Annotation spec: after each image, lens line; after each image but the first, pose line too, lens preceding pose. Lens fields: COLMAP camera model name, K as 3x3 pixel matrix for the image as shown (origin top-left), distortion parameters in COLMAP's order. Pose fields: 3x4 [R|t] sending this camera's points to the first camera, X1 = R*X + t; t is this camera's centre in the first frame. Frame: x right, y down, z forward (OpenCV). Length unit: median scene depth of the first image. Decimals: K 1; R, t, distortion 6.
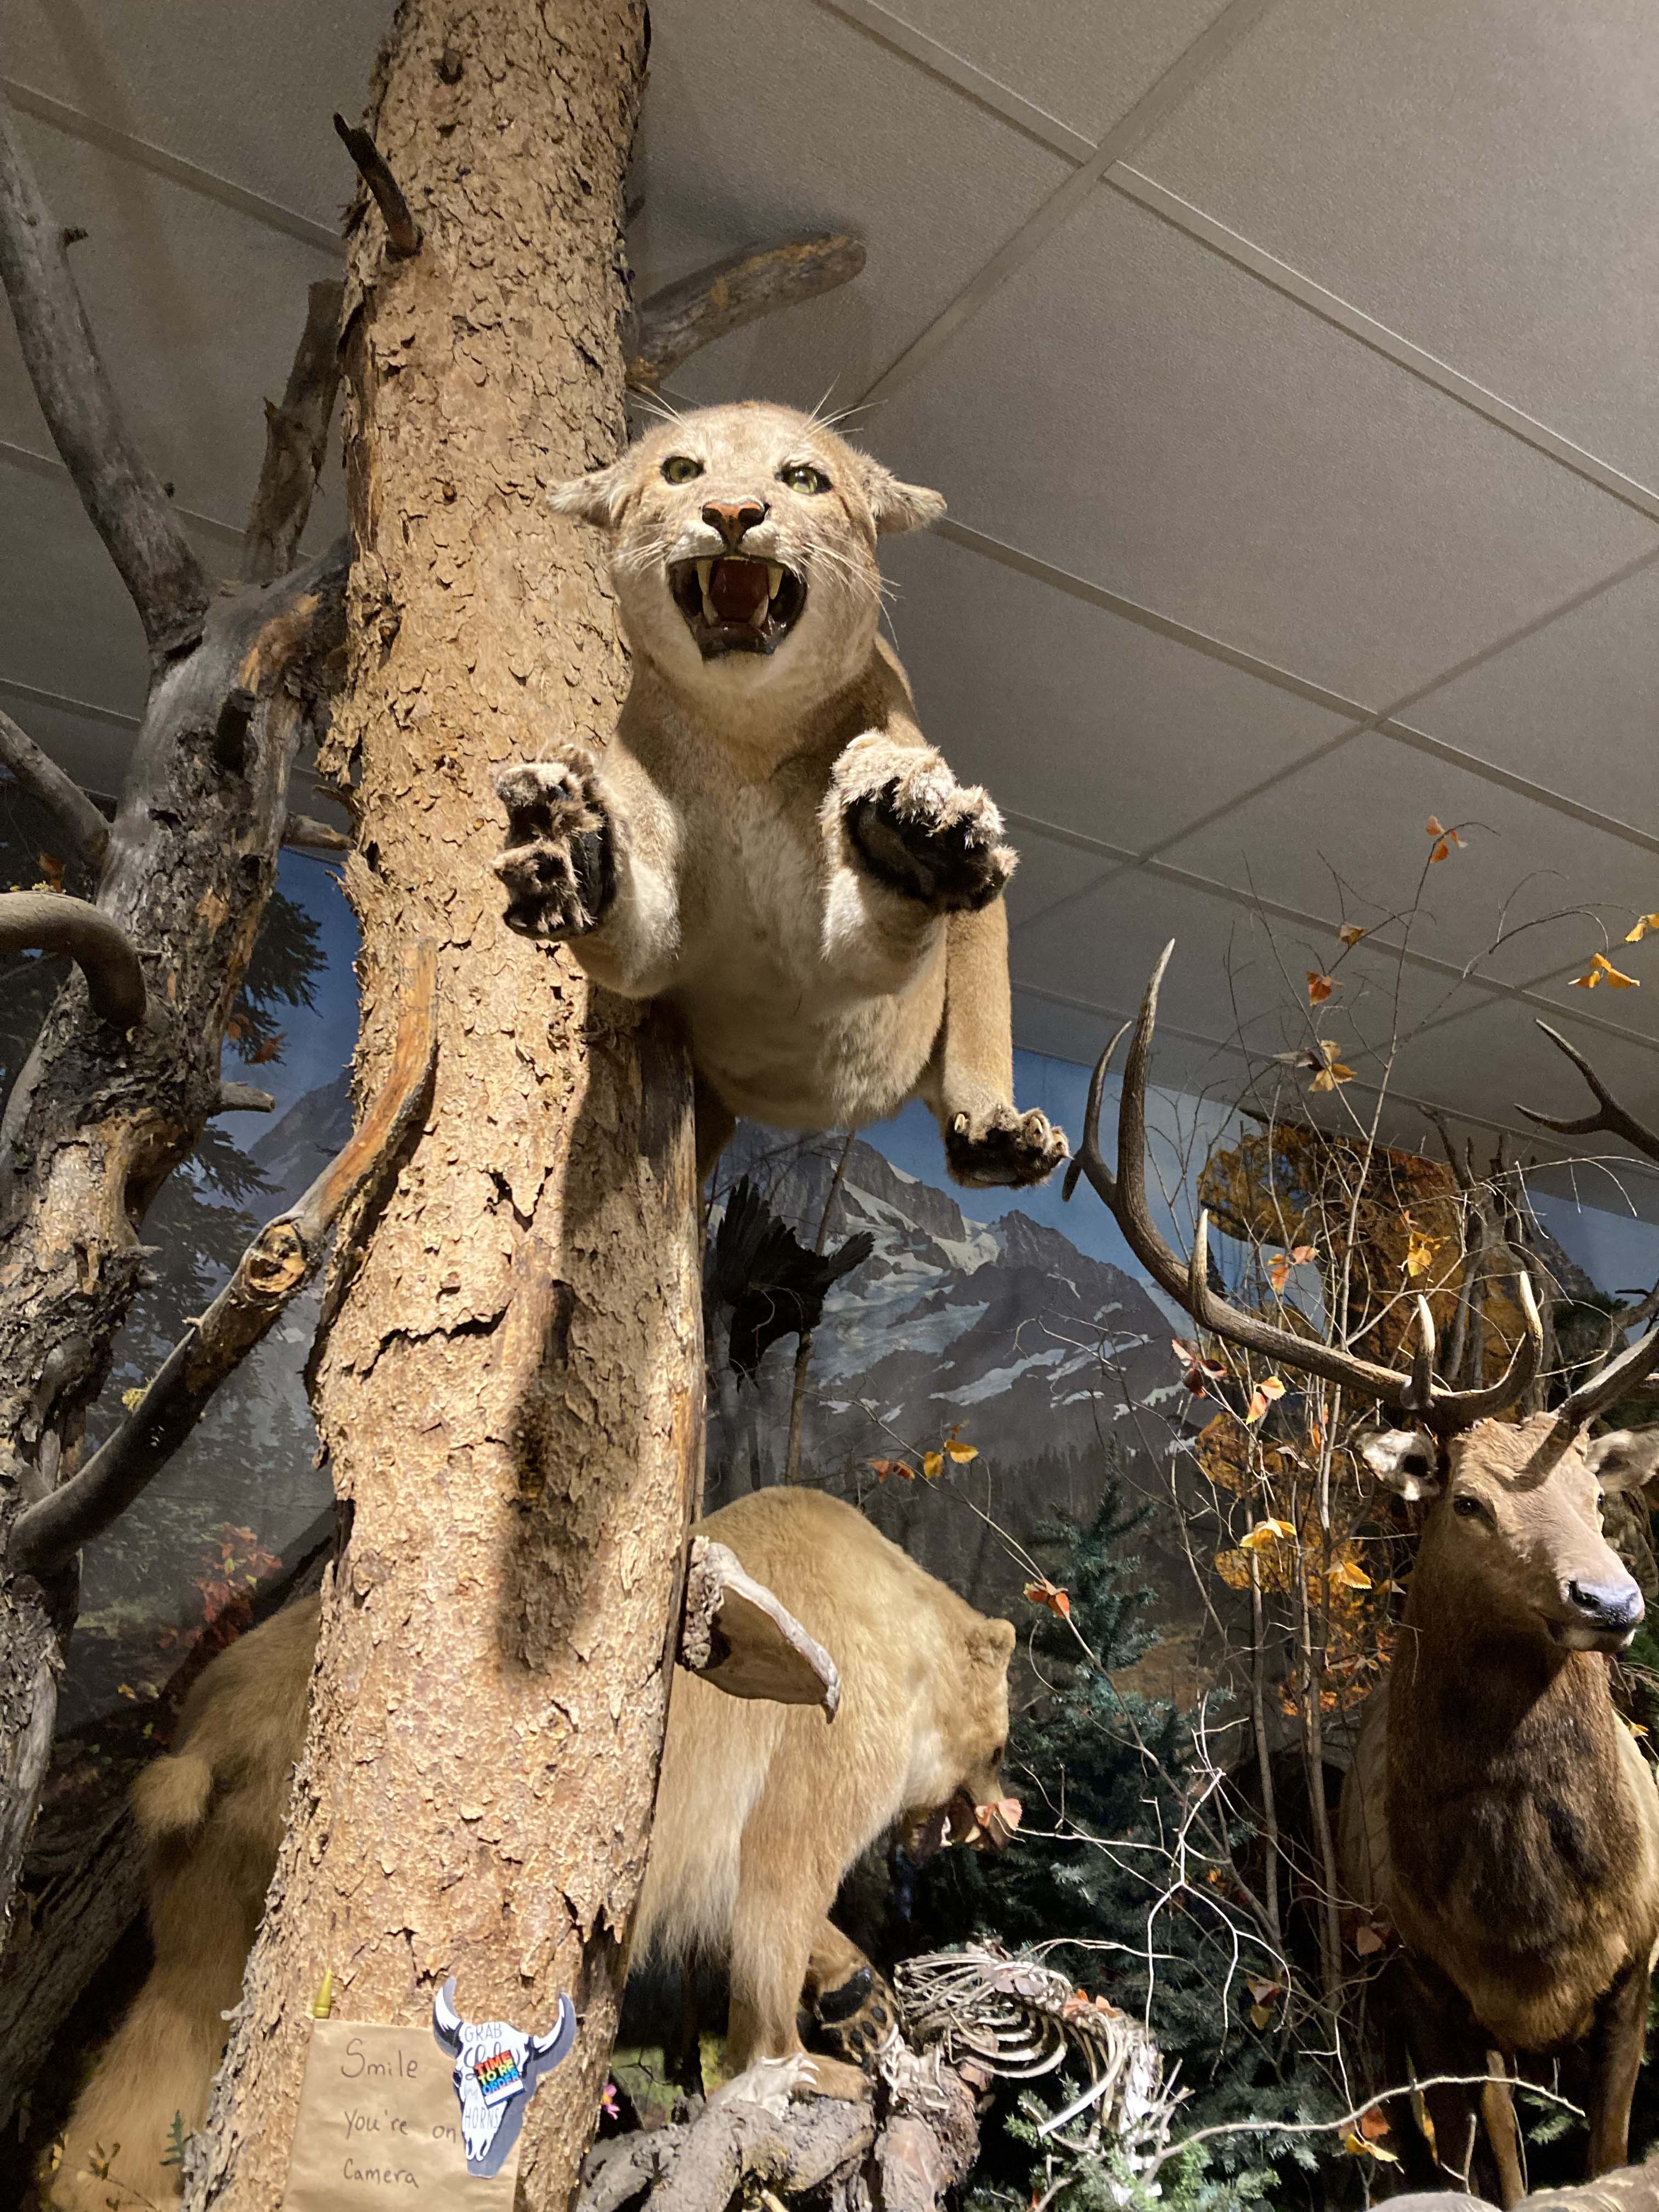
lens RADIAL K [[1805.2, 0, 807.7], [0, 1805.2, 1116.2], [0, 0, 1]] dist [0.020528, -0.002836]
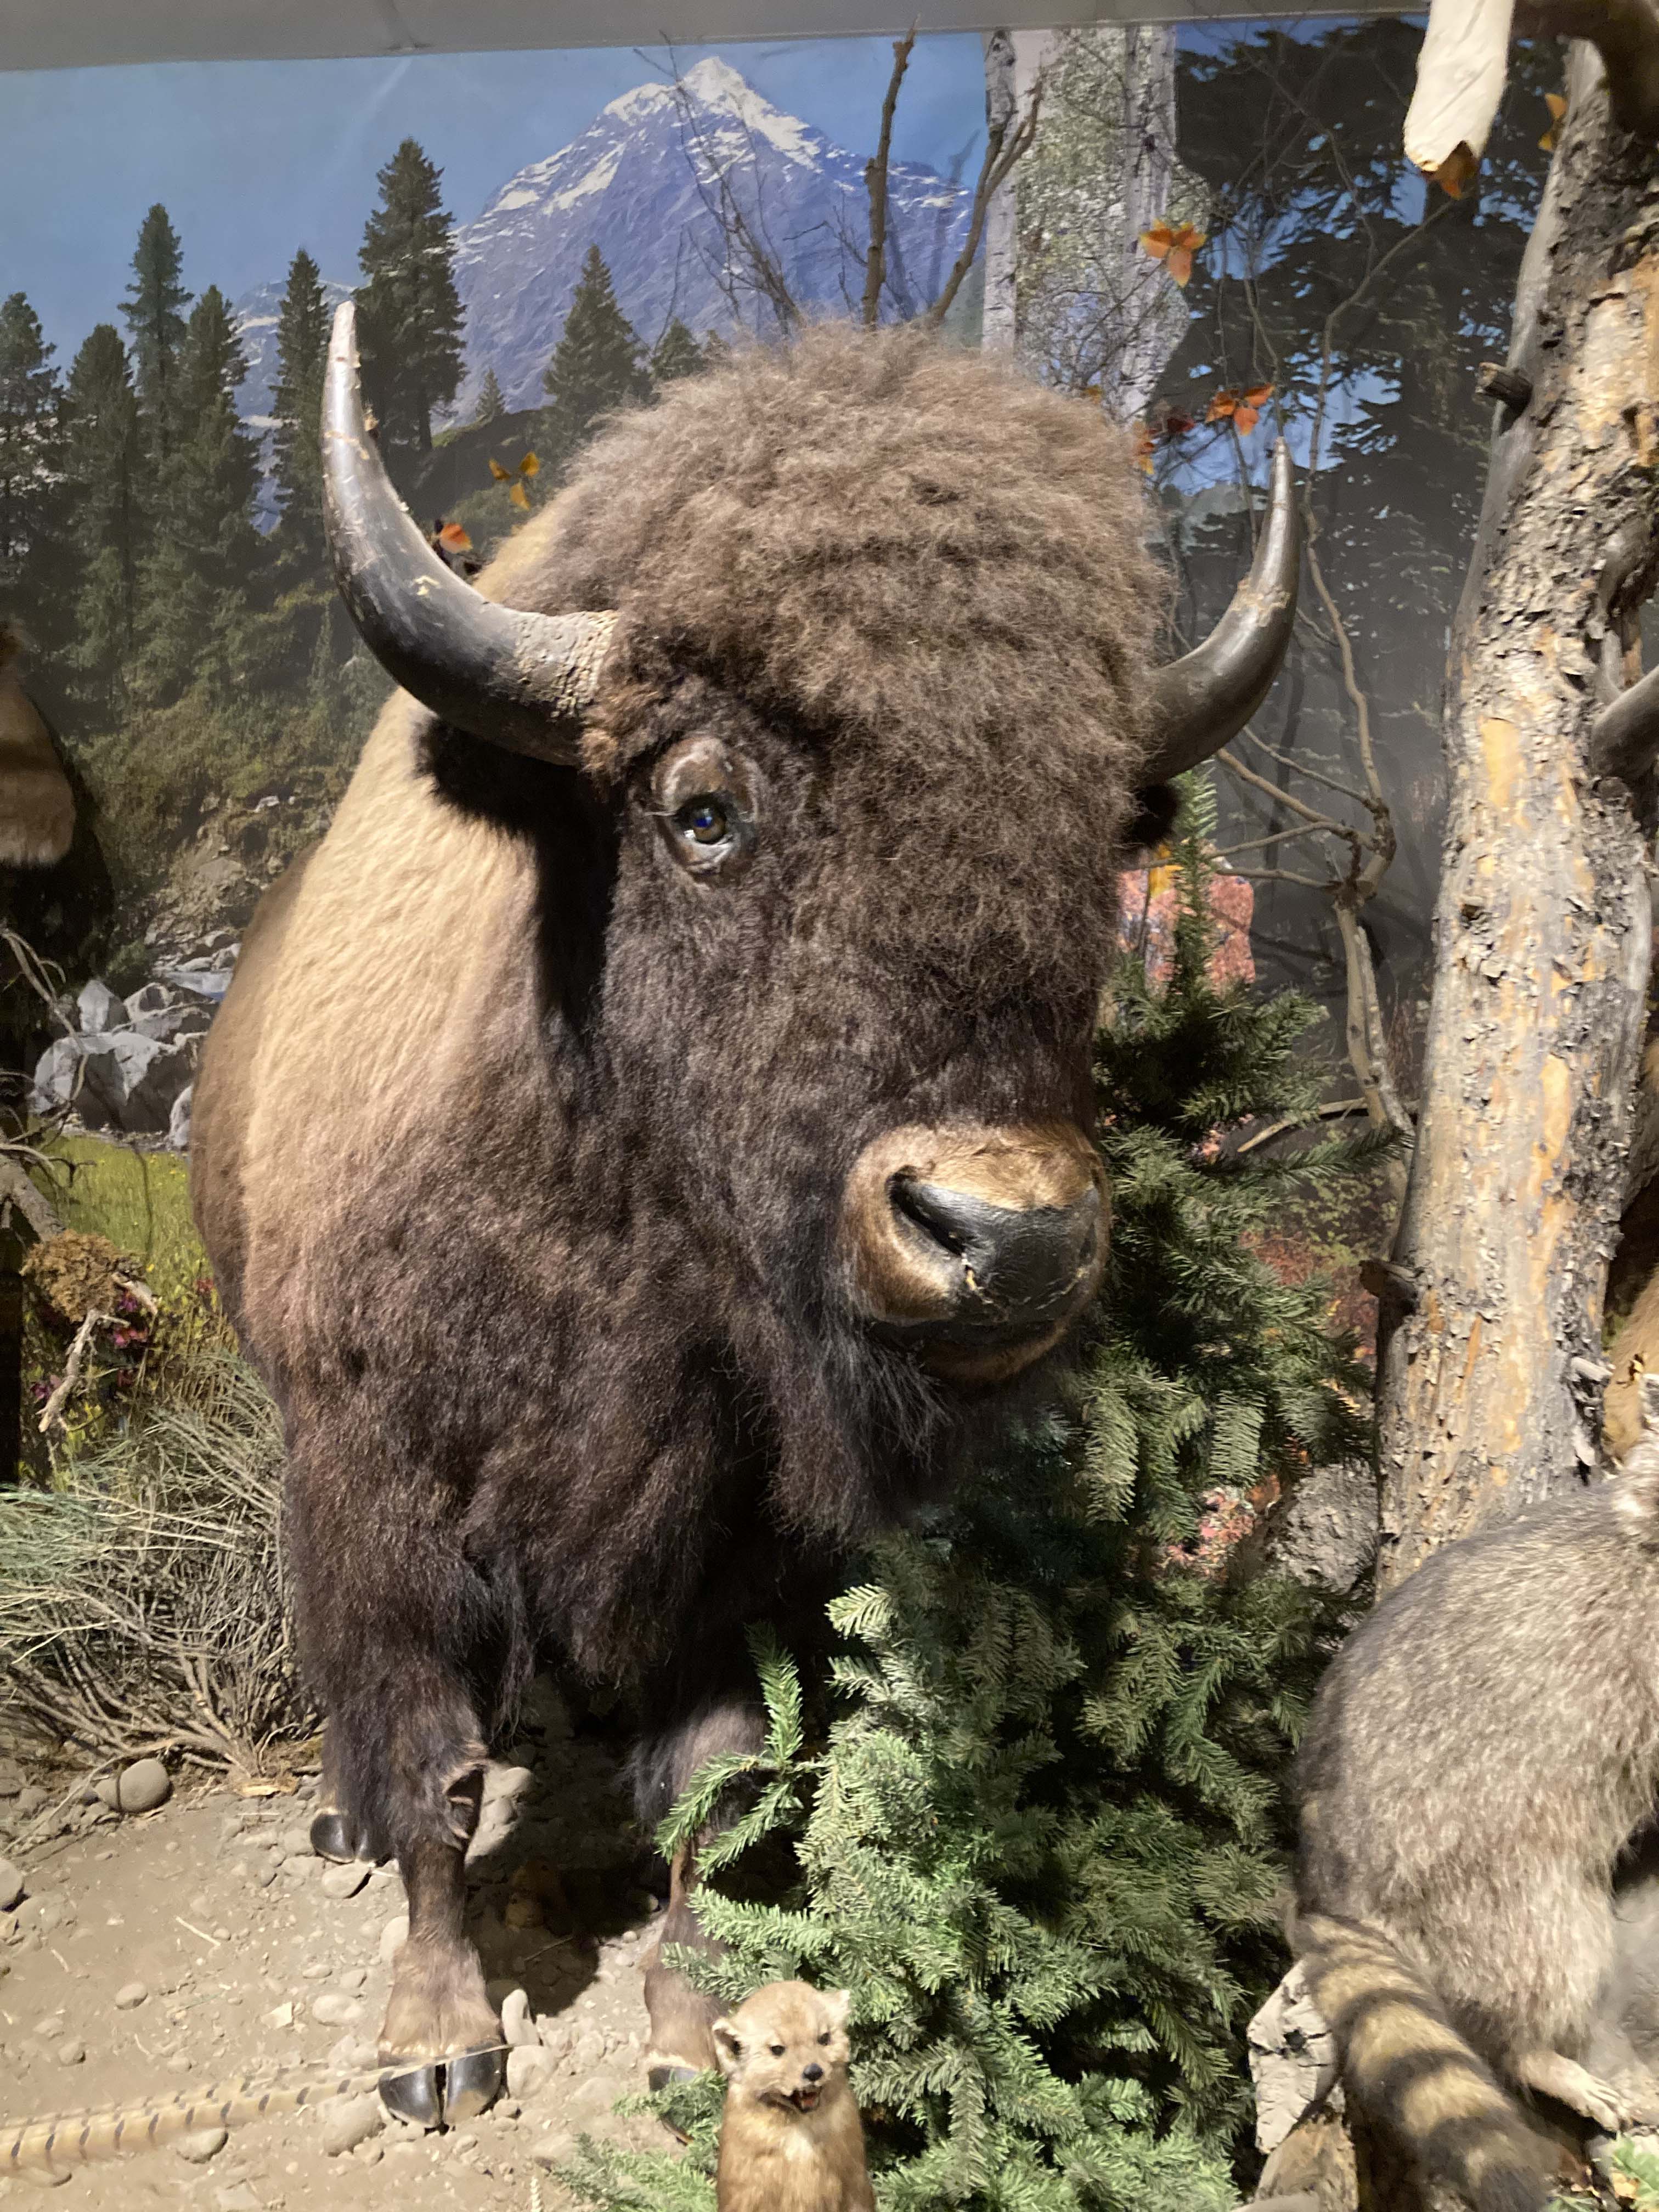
lens RADIAL K [[1805.2, 0, 811.5], [0, 1805.2, 1117.1], [0, 0, 1]] dist [0.020528, -0.002836]
pose [[0.768691, 0.013101, -0.639487, -0.138950], [0.195072, 0.947357, 0.253893, 0.095673], [0.609149, -0.319911, 0.725669, 0.001471]]
